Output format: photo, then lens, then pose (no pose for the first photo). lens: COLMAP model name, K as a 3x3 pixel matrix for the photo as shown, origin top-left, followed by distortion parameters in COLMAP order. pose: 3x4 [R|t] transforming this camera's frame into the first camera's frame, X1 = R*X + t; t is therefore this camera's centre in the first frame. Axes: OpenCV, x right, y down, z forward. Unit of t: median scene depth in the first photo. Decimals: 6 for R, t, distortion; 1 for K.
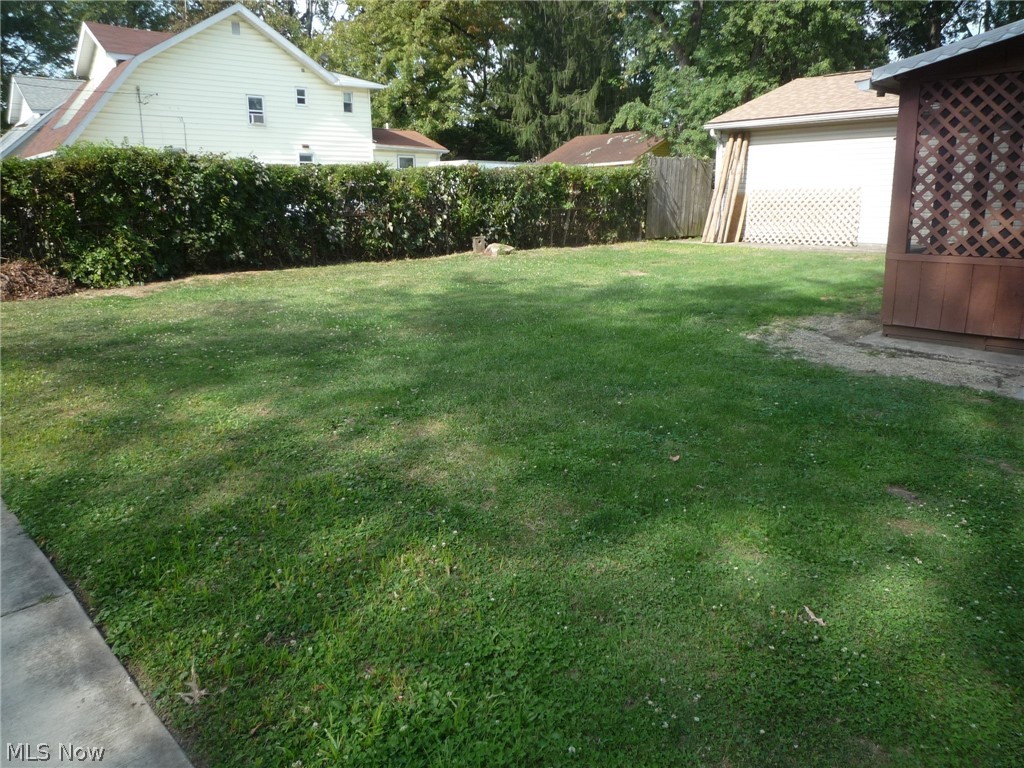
lens RADIAL K [[769.2, 0, 512.0], [0, 769.2, 384.0], [0, 0, 1]] dist [0.005265, -0.029500]
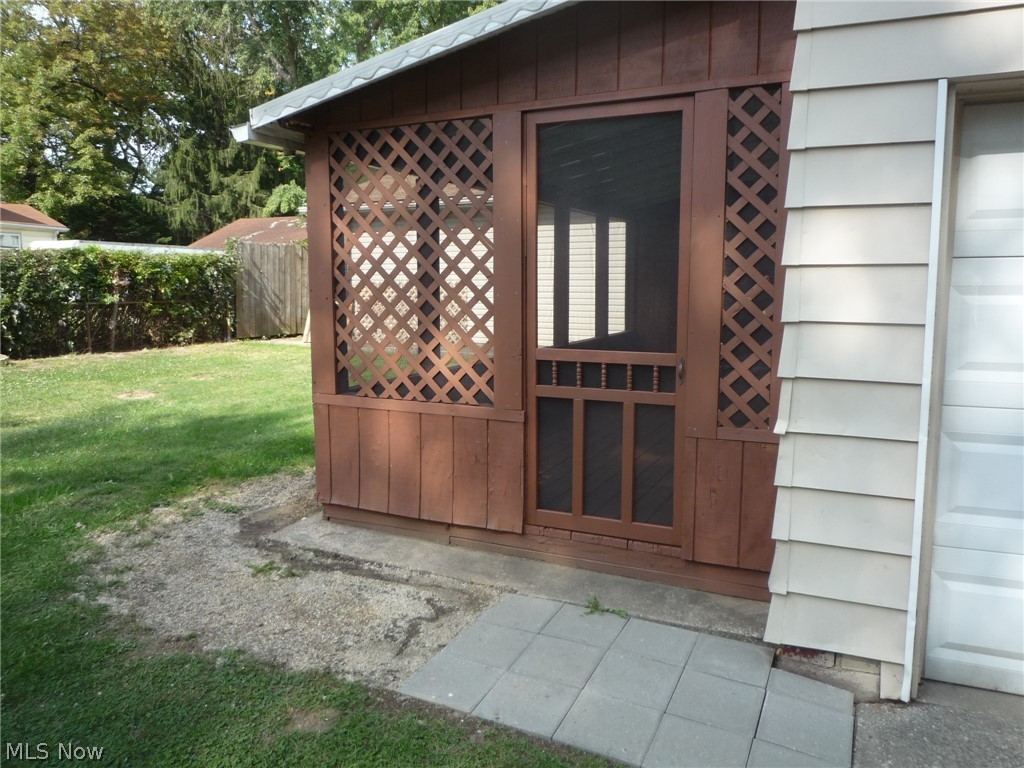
lens RADIAL K [[769.2, 0, 512.0], [0, 769.2, 384.0], [0, 0, 1]] dist [0.005265, -0.029500]
pose [[0.940061, -0.031327, 0.339564, 0.090269], [0.067492, 0.993166, -0.095219, -0.022480], [-0.334261, 0.112430, 0.935751, 0.073073]]
